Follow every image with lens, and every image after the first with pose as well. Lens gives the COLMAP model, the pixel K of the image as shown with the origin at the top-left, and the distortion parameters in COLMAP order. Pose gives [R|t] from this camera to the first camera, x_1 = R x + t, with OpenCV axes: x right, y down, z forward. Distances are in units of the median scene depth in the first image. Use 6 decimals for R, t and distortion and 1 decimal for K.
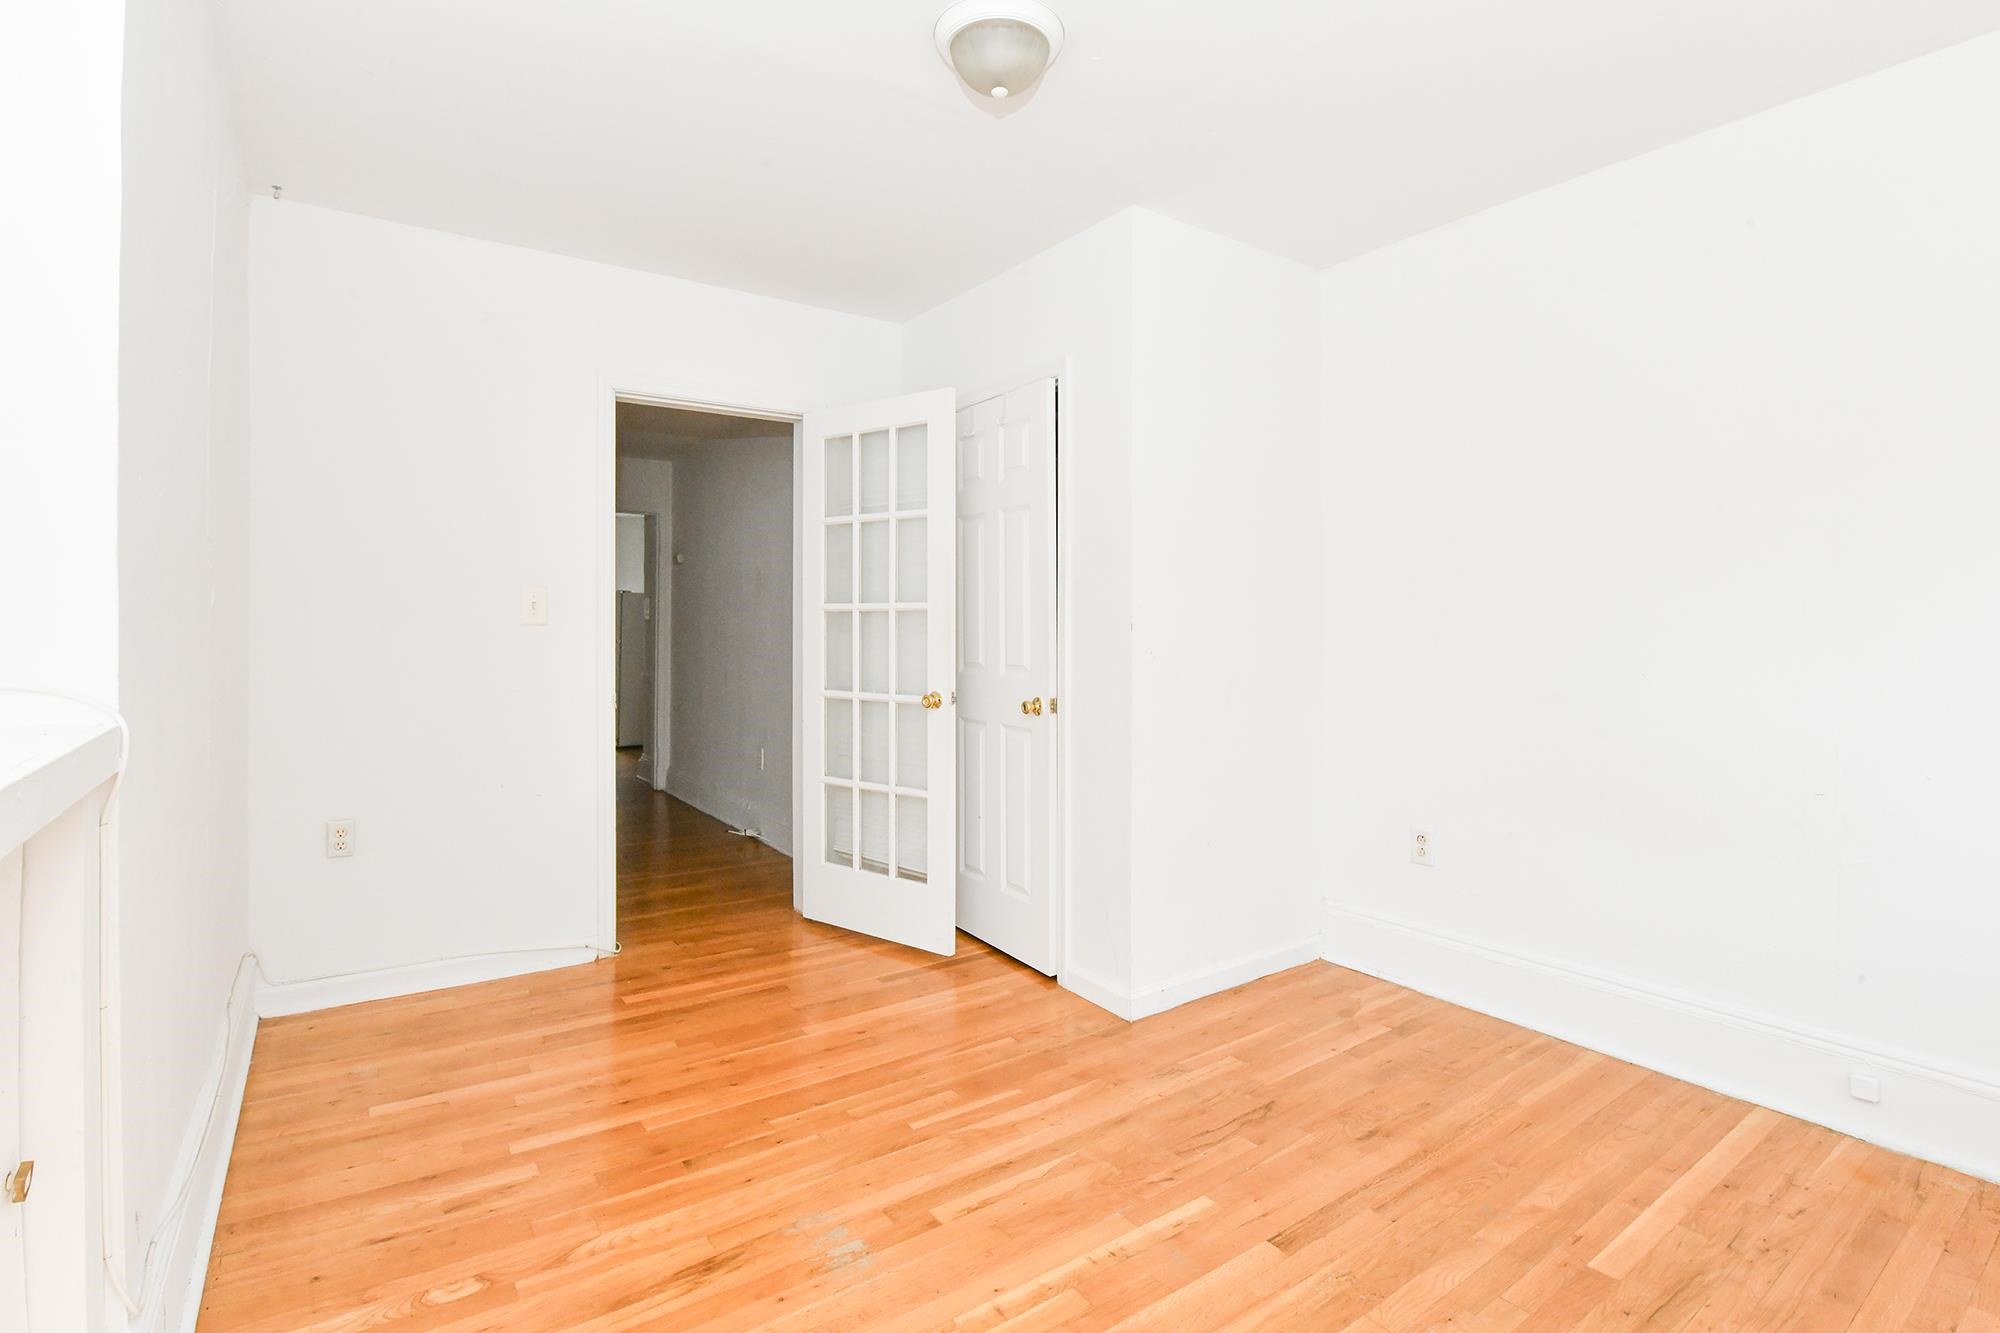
lens RADIAL K [[929.5, 0, 998.6], [0, 929.5, 634.3], [0, 0, 1]] dist [-0.002457, -0.000838]
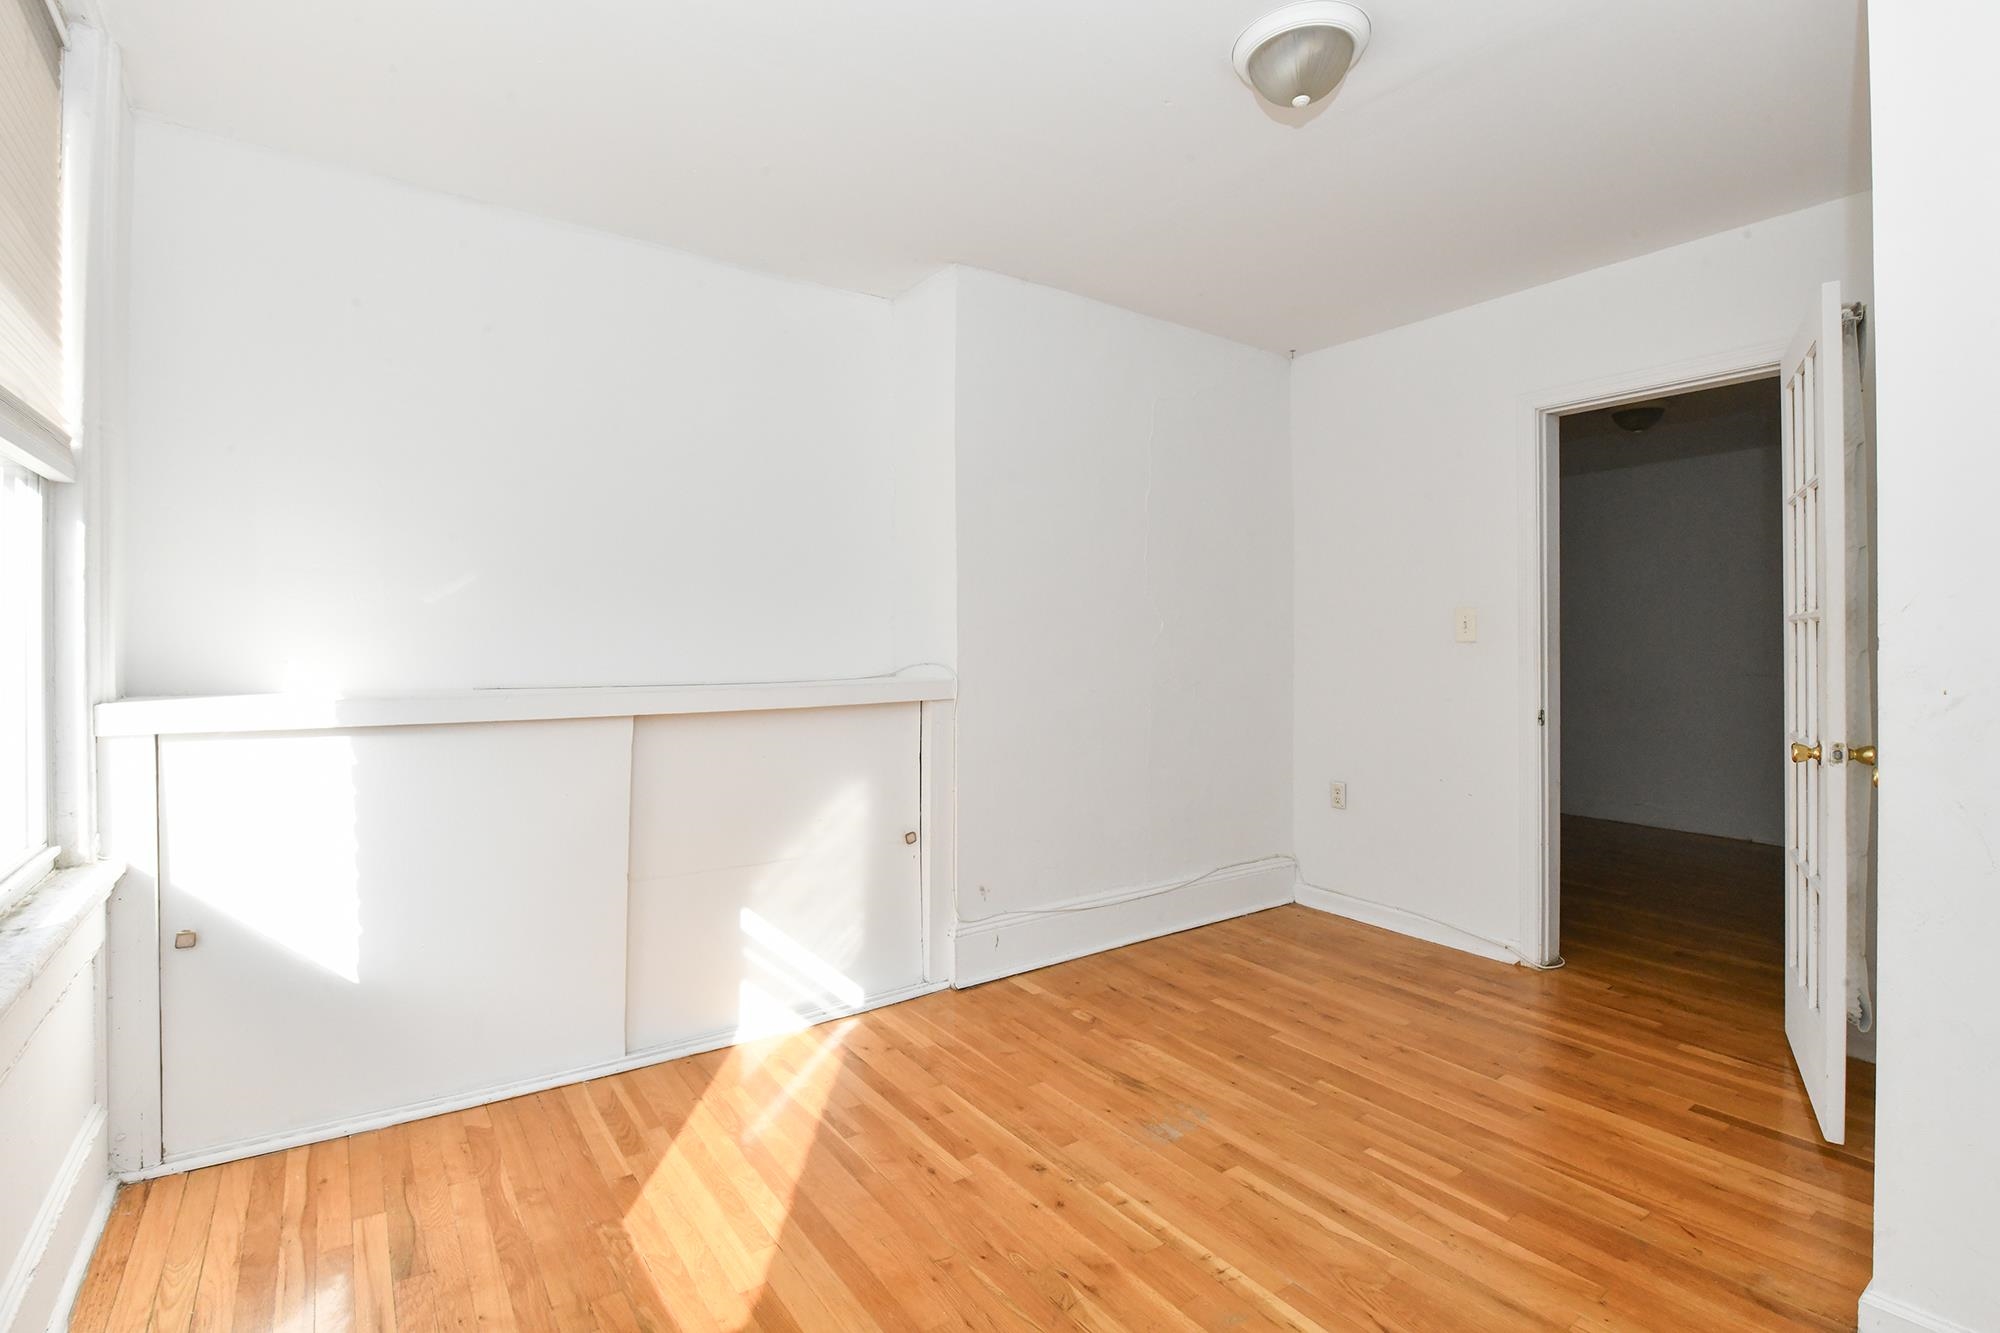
lens RADIAL K [[945.1, 0, 1002.5], [0, 945.1, 676.0], [0, 0, 1]] dist [-0.000854, -0.006509]
pose [[0.022225, 0.034409, -0.999161, 0.876865], [-0.010191, 0.999363, 0.034189, -0.003200], [0.999701, 0.009423, 0.022561, 0.582397]]
